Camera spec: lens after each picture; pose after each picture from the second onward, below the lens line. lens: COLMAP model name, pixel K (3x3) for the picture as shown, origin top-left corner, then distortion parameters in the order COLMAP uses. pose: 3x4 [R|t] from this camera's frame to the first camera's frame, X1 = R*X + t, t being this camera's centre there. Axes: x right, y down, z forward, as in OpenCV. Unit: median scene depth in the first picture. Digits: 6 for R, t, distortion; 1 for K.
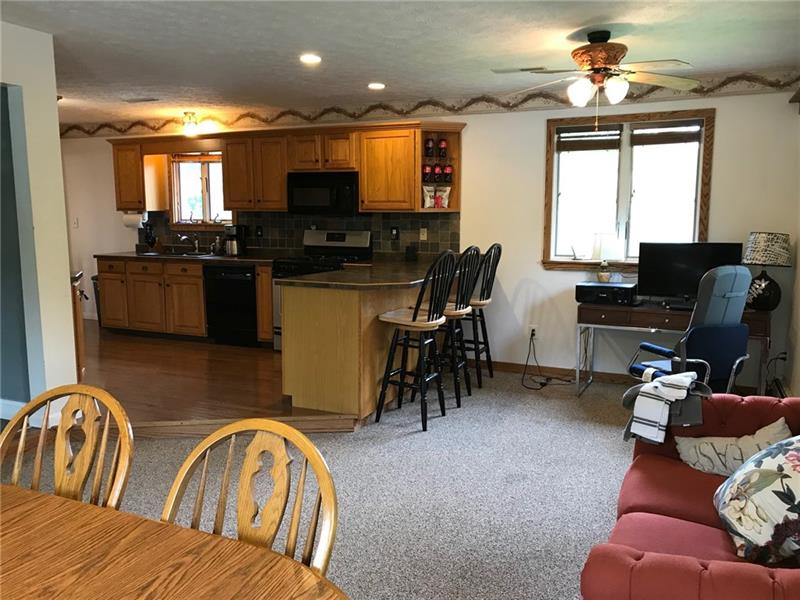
lens RADIAL K [[649.9, 0, 401.9], [0, 649.9, 296.6], [0, 0, 1]] dist [0.109853, -0.151415]
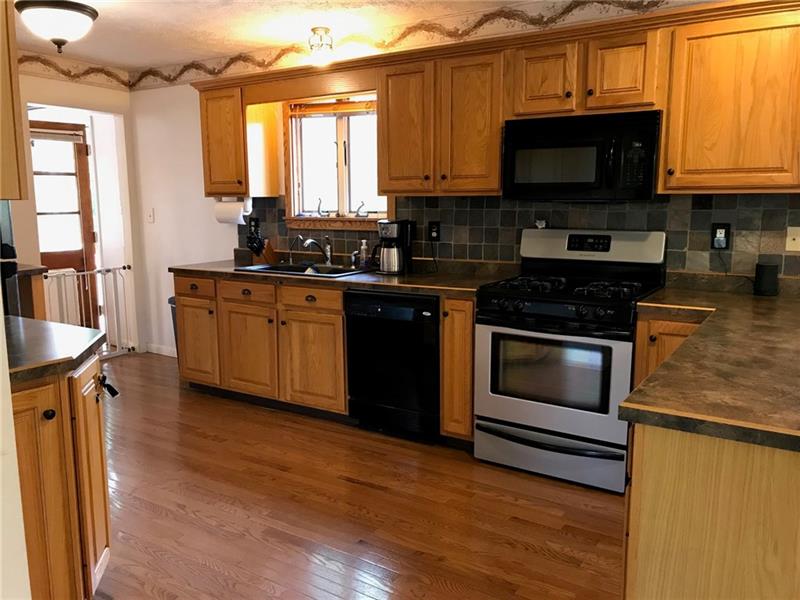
lens RADIAL K [[649.9, 0, 401.9], [0, 649.9, 296.6], [0, 0, 1]] dist [0.109853, -0.151415]
pose [[0.990217, 0.017585, -0.138426, -0.166697], [-0.015031, 0.999697, 0.019475, -0.052853], [0.138727, -0.017204, 0.990181, 0.427327]]
